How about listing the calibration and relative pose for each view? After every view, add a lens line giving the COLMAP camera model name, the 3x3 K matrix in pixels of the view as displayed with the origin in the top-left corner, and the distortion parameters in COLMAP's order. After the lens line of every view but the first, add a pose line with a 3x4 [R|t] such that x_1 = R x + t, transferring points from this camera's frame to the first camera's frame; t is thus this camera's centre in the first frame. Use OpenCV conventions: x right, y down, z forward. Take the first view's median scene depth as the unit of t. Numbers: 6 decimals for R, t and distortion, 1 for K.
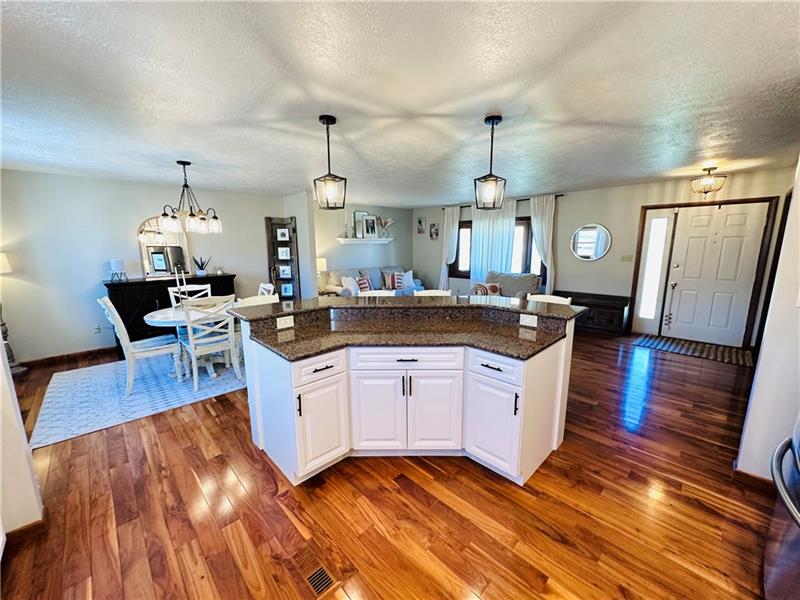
lens RADIAL K [[318.1, 0, 399.6], [0, 318.1, 301.7], [0, 0, 1]] dist [-0.000572, 0.000393]
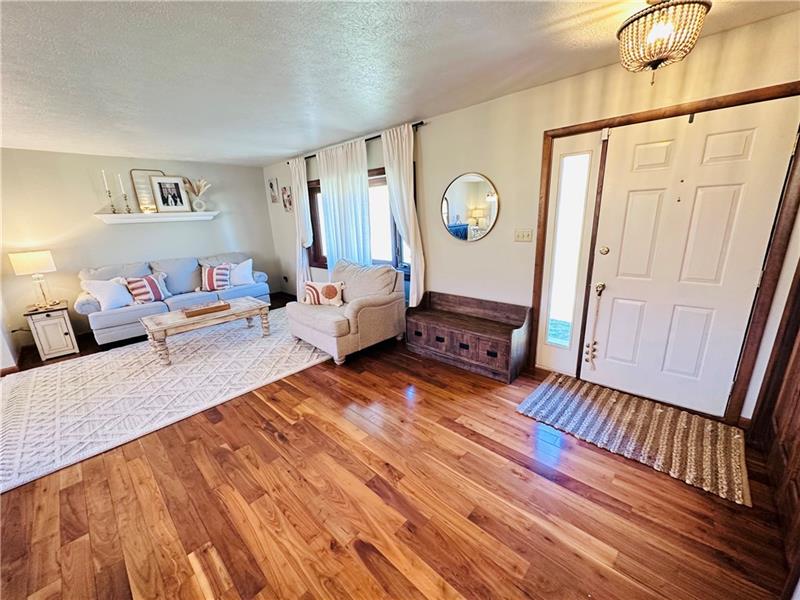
lens RADIAL K [[318.1, 0, 399.6], [0, 318.1, 301.7], [0, 0, 1]] dist [-0.000572, 0.000393]
pose [[0.998499, -0.042846, 0.034115, 0.480363], [0.039746, 0.995427, 0.086869, -0.081593], [-0.037681, -0.085383, 0.995635, 0.461709]]
